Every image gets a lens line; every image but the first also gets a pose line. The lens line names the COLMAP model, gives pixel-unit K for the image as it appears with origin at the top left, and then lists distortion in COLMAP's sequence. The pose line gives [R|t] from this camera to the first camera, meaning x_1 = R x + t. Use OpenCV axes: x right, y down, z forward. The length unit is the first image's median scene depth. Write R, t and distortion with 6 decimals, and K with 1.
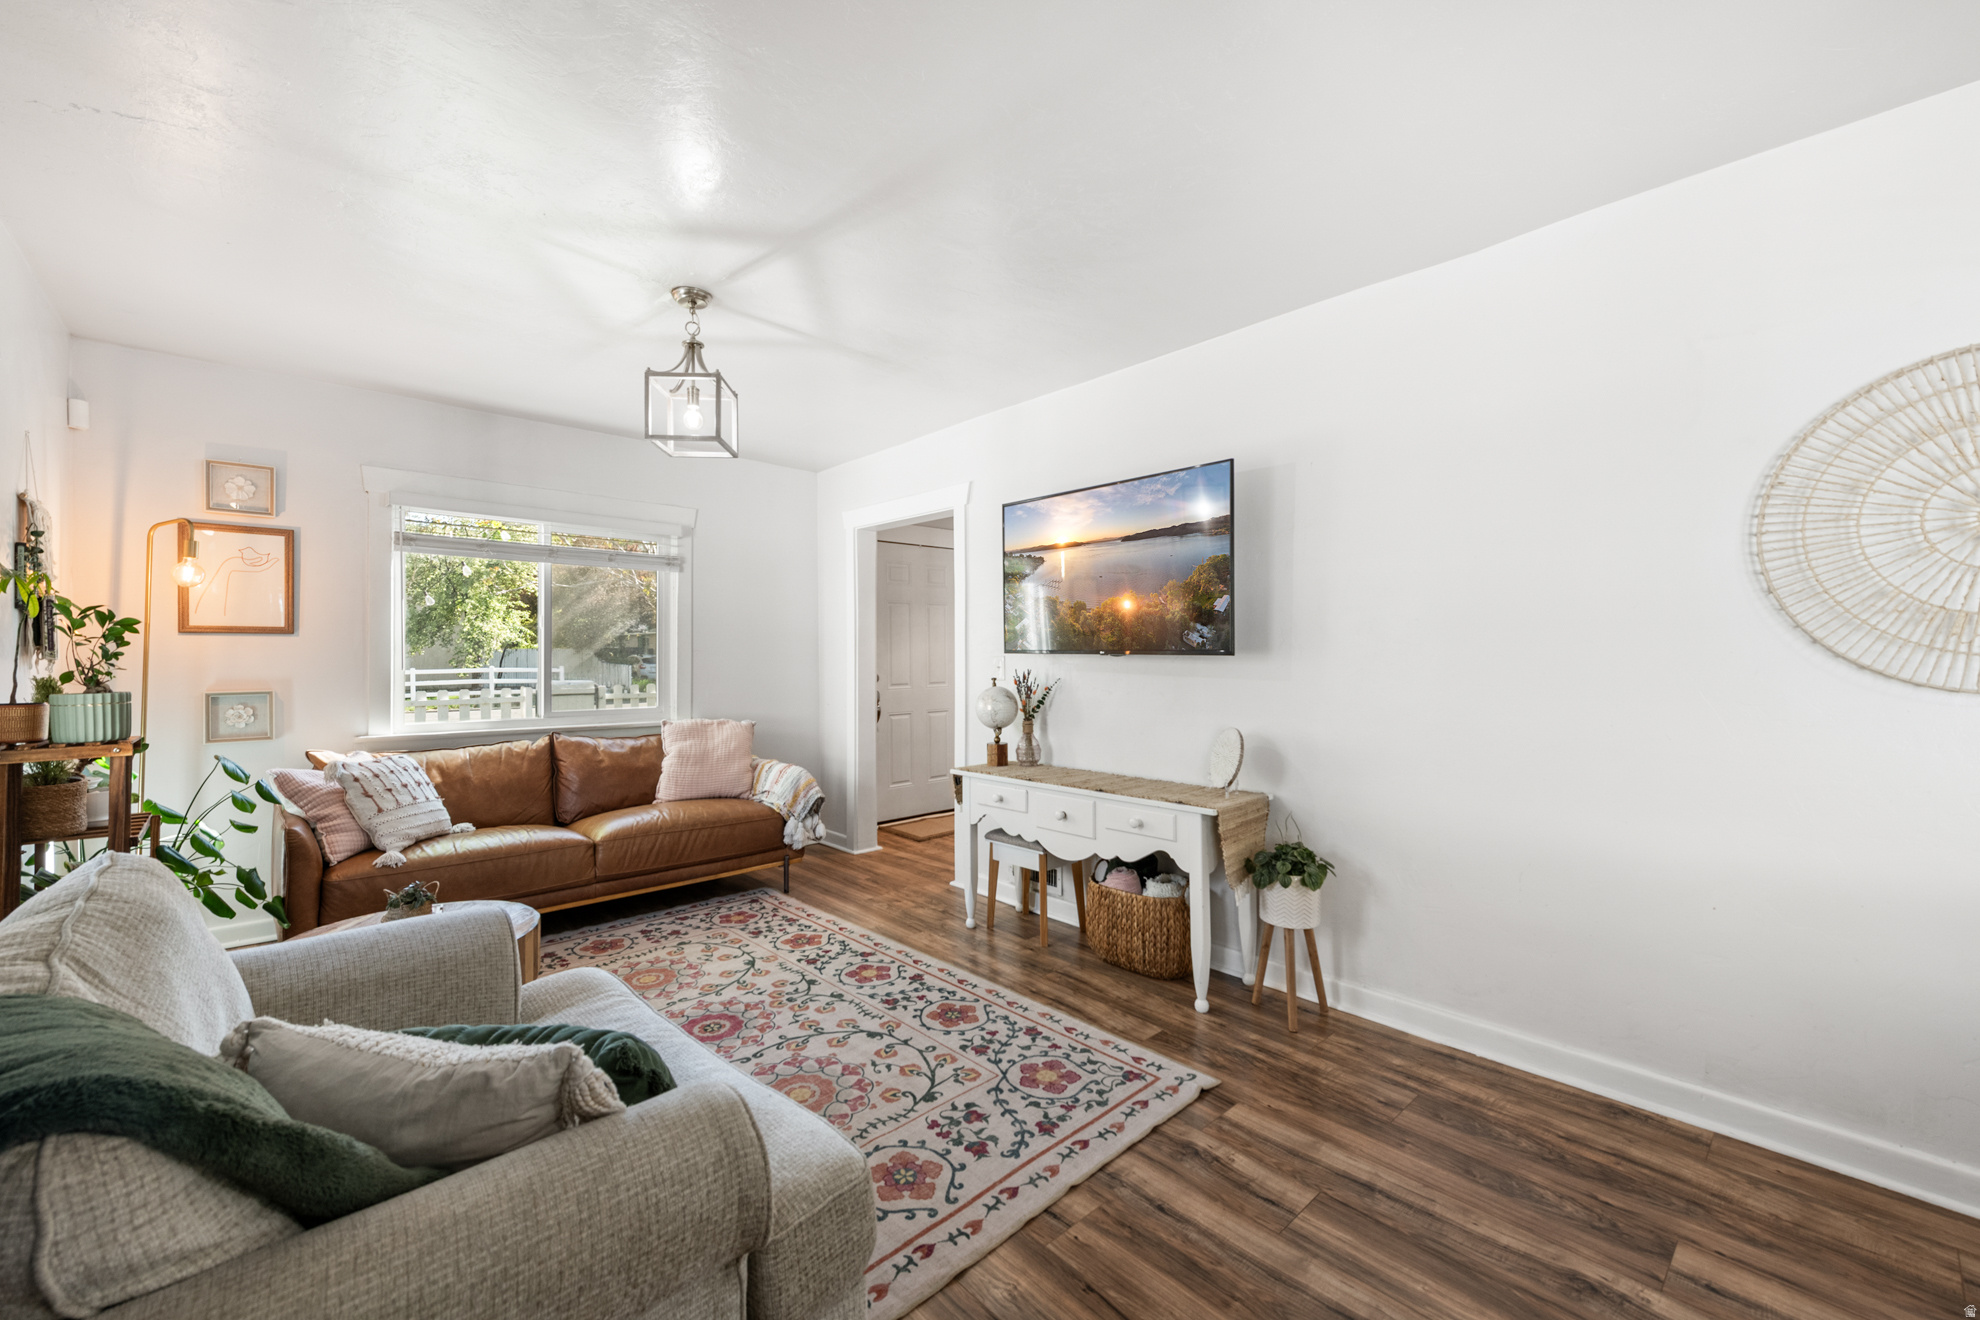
lens RADIAL K [[793.9, 0, 999.0], [0, 793.9, 651.8], [0, 0, 1]] dist [0.006381, -0.000539]
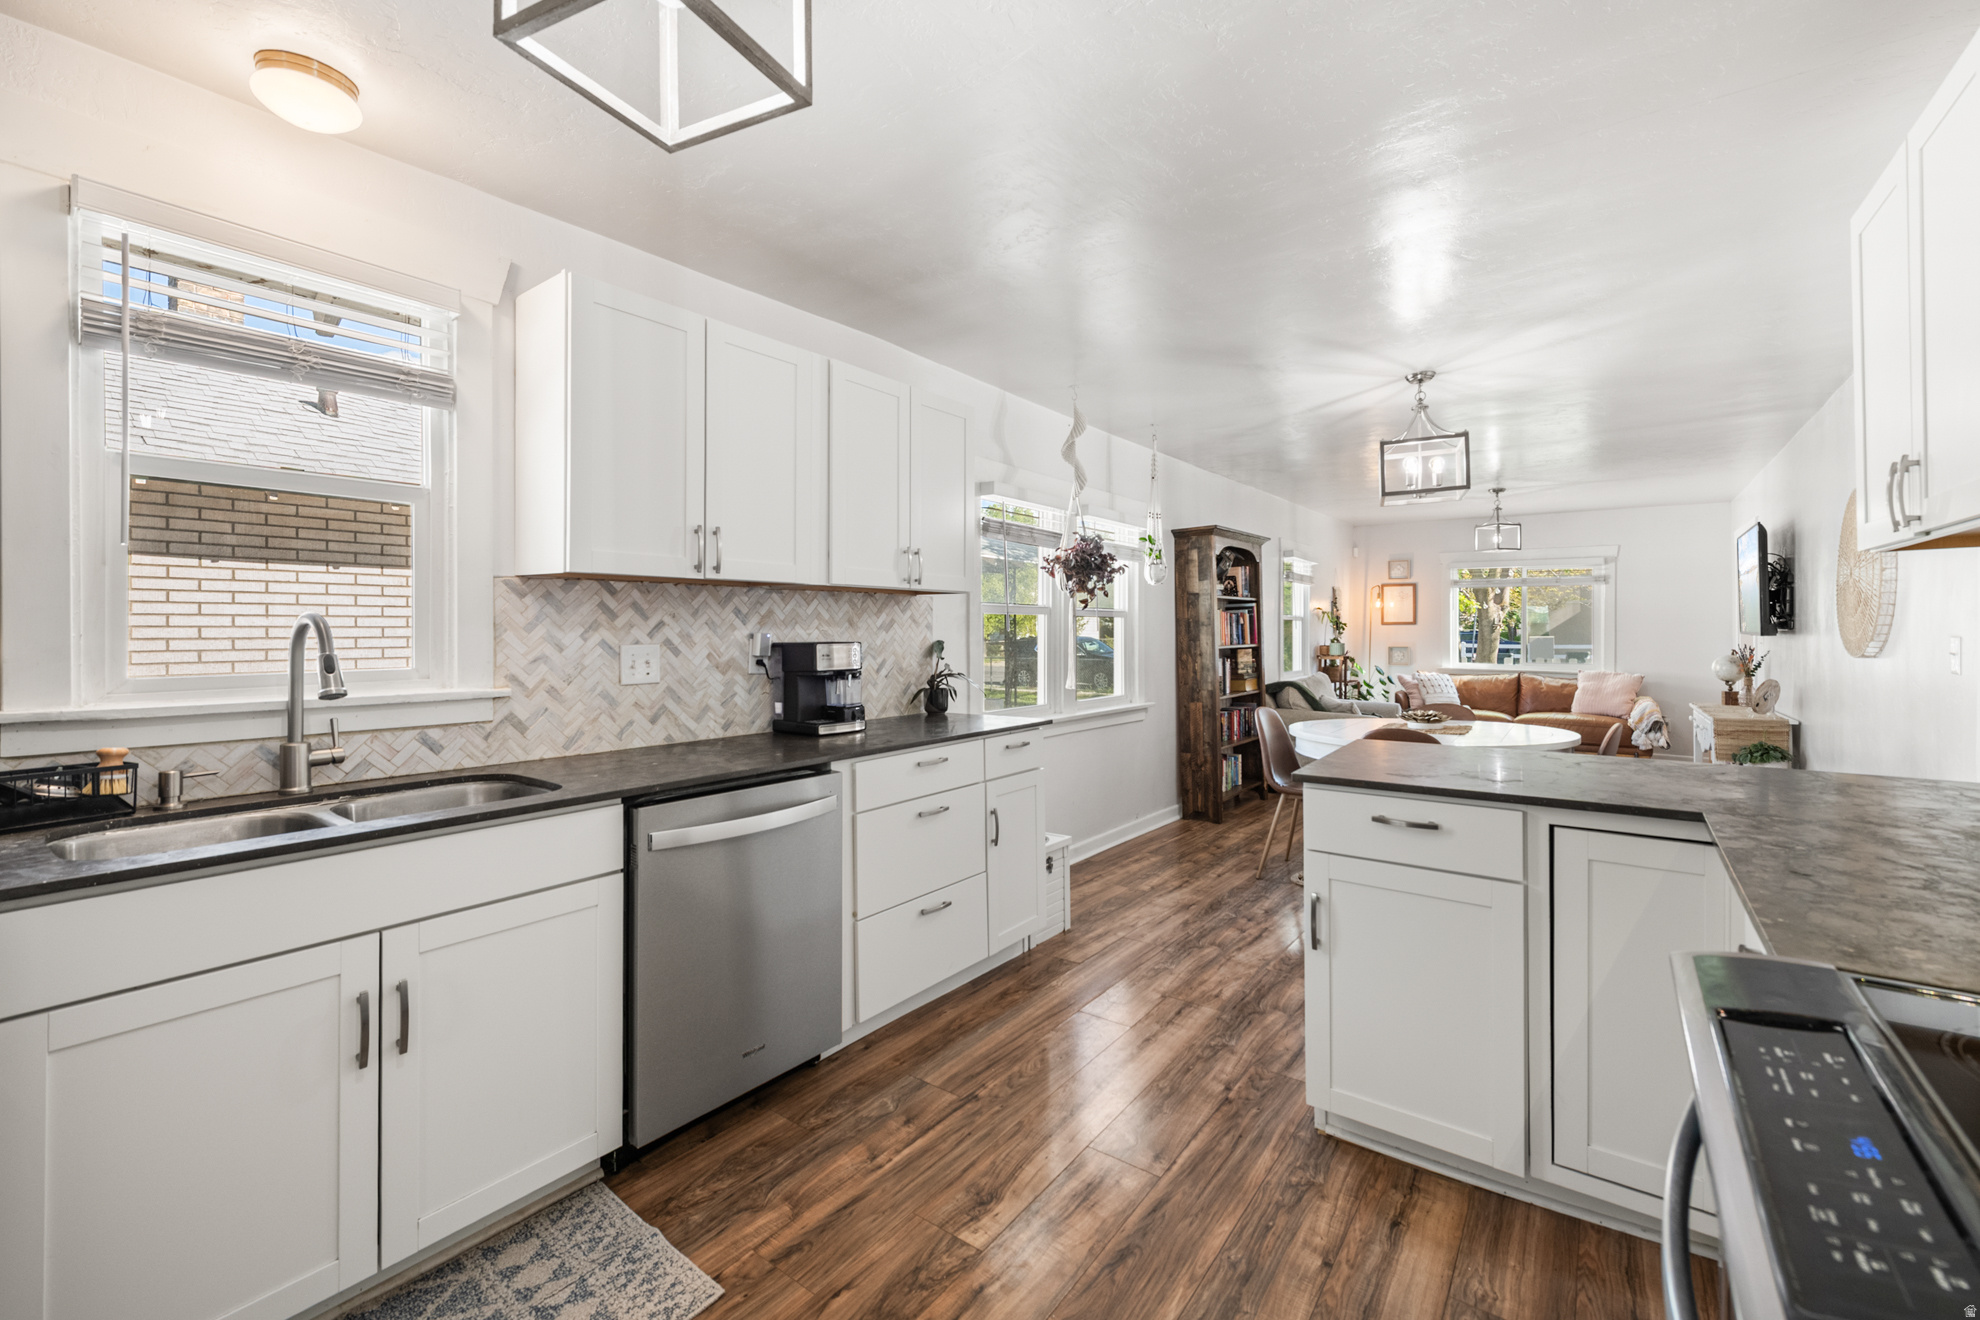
lens RADIAL K [[807.1, 0, 1000.1], [0, 807.1, 633.2], [0, 0, 1]] dist [0.000285, -0.000005]
pose [[0.179824, 0.003769, -0.983692, 1.597380], [0.002707, 0.999987, 0.004326, -0.011230], [0.983695, -0.003441, 0.179811, -0.866898]]
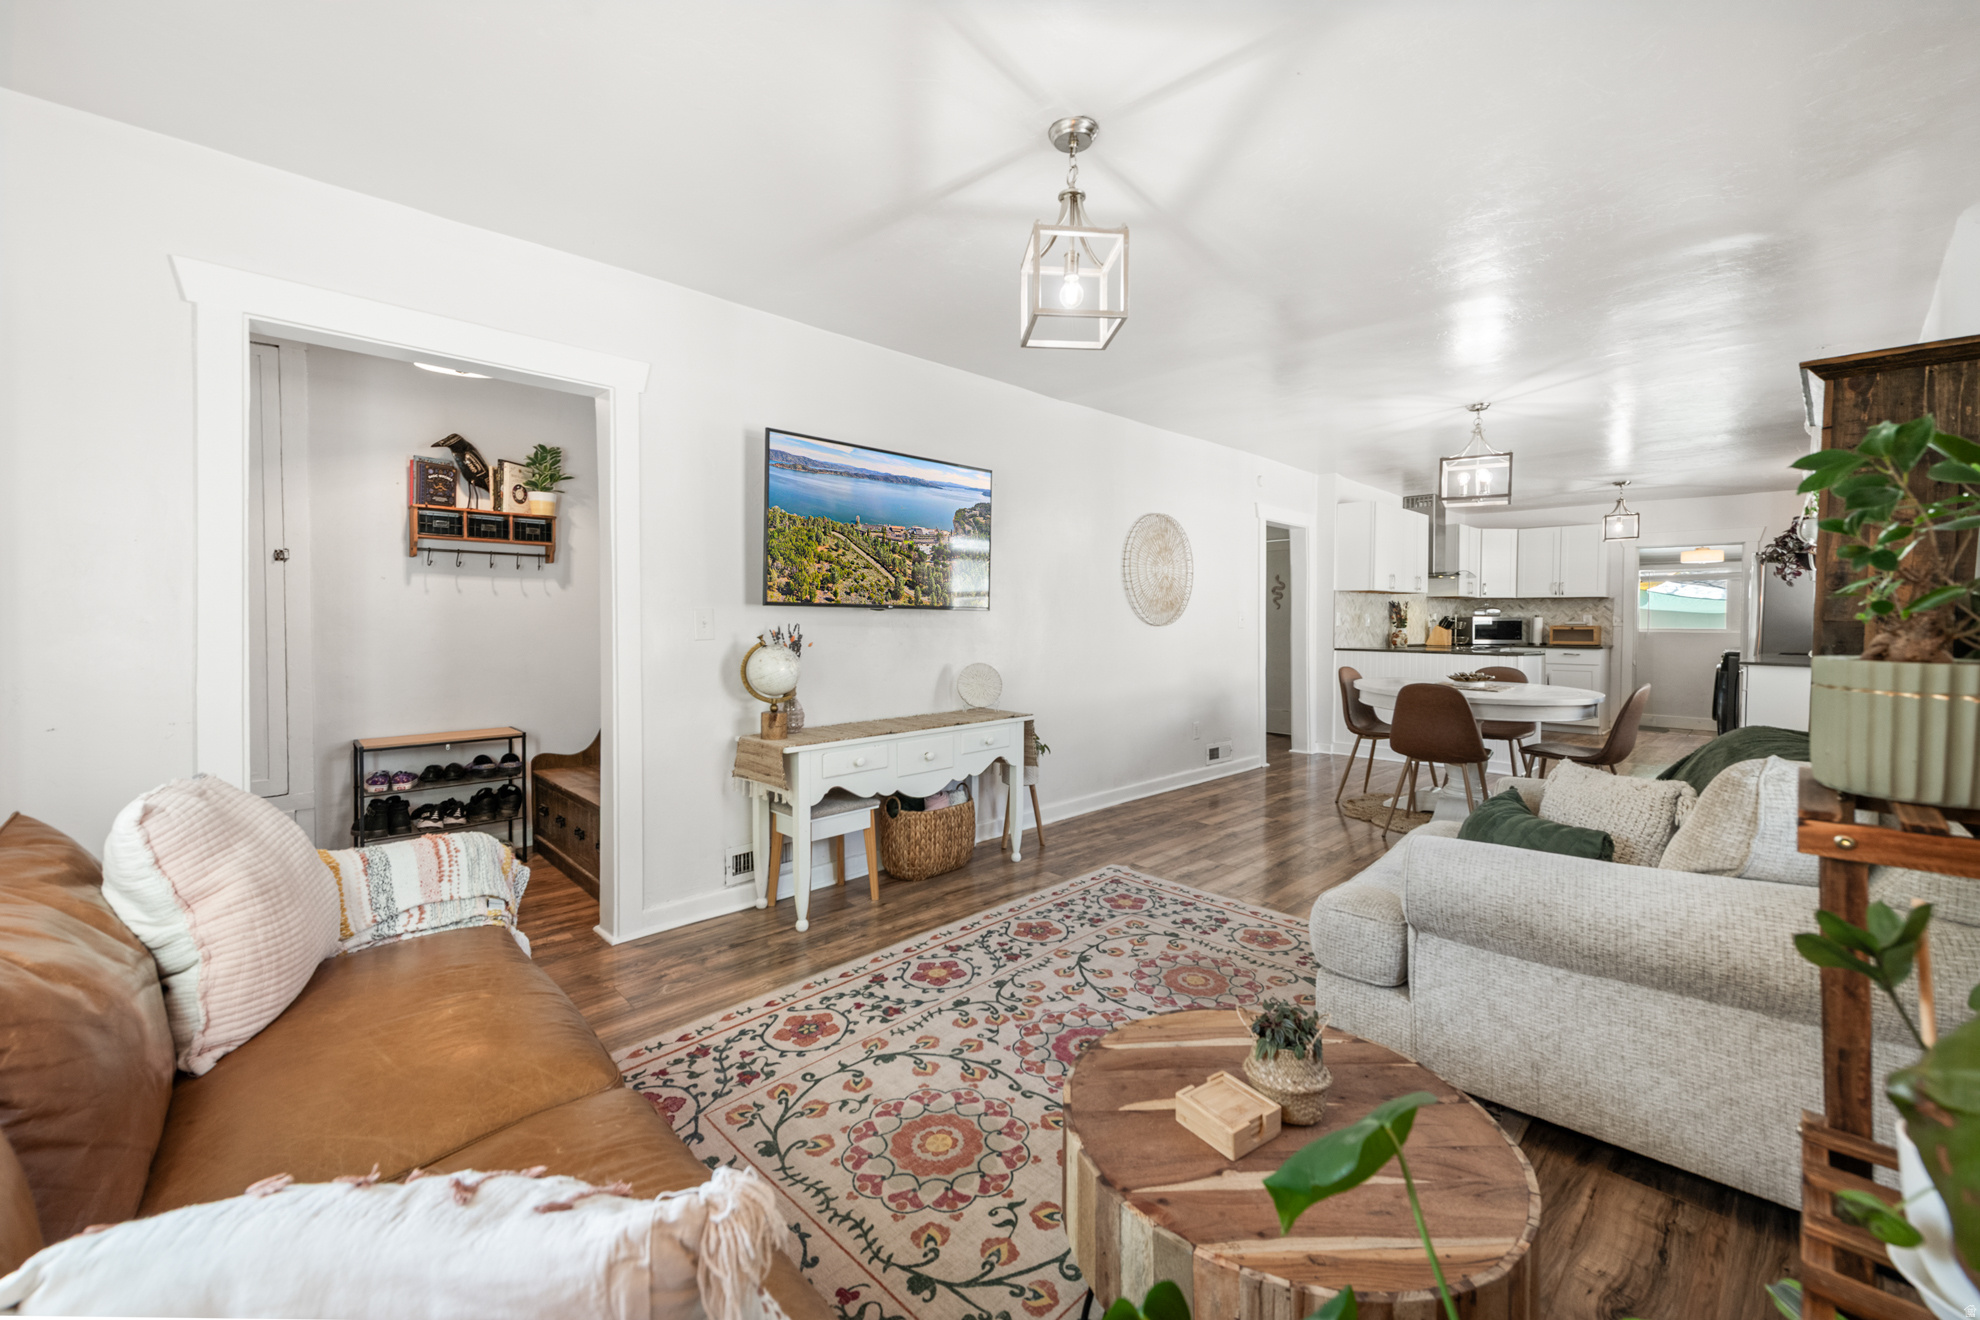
lens RADIAL K [[775.7, 0, 977.8], [0, 775.7, 633.0], [0, 0, 1]] dist [0.006871, -0.000045]
pose [[0.000117, -0.021346, 0.999772, -1.001421], [-0.006073, 0.999754, 0.021346, 0.014870], [-0.999982, -0.006074, -0.000013, 0.956470]]
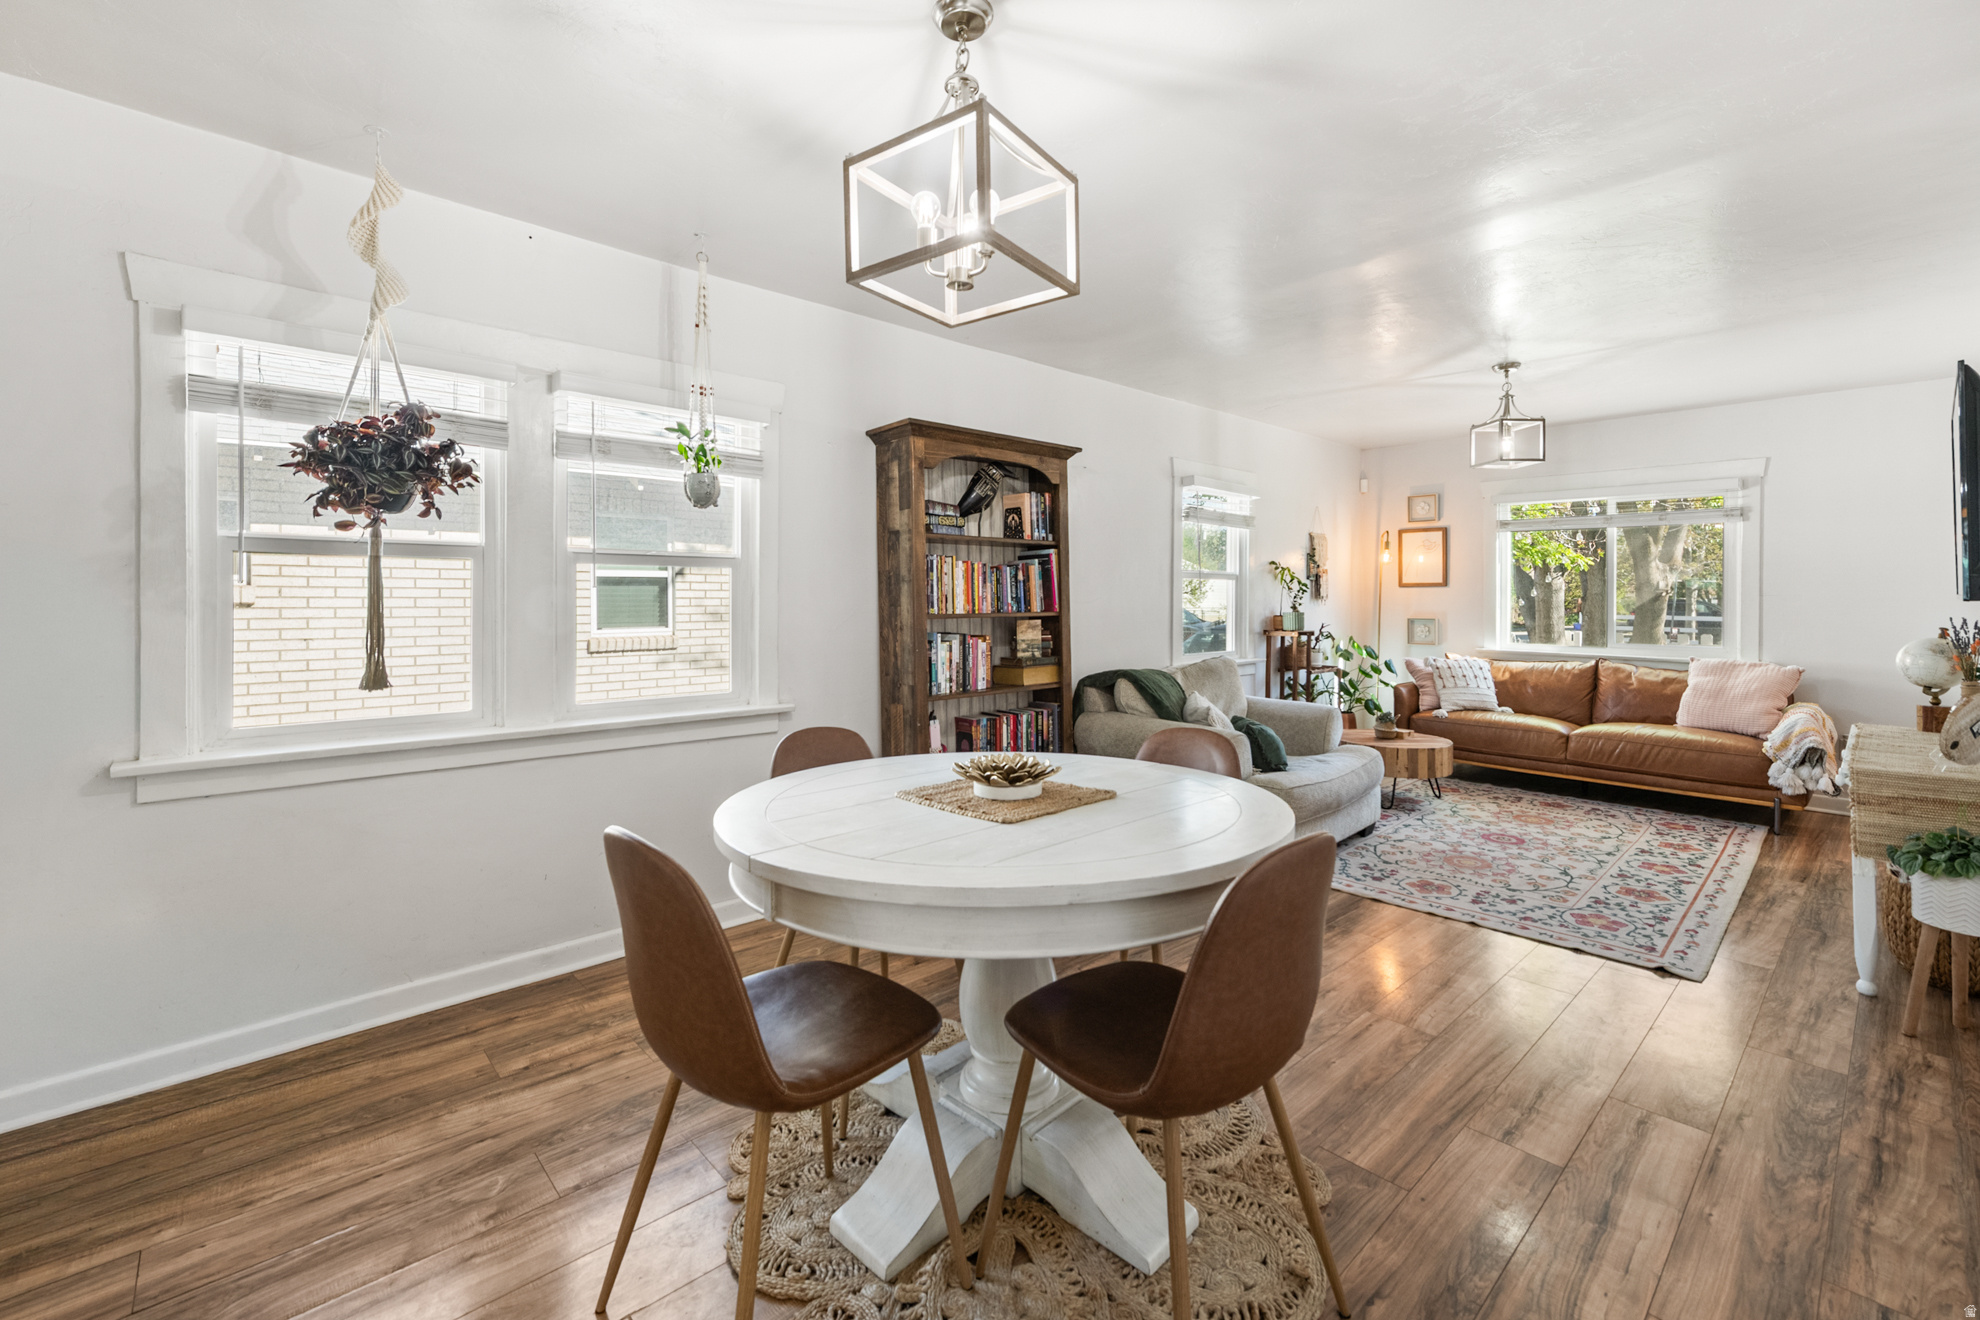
lens RADIAL K [[826.6, 0, 994.4], [0, 826.6, 599.2], [0, 0, 1]] dist [0.004130, 0.000042]
pose [[-0.002800, 0.002237, -0.999994, 1.069691], [-0.000185, 0.999997, 0.002237, 0.002100], [0.999996, 0.000191, -0.002799, 0.011979]]
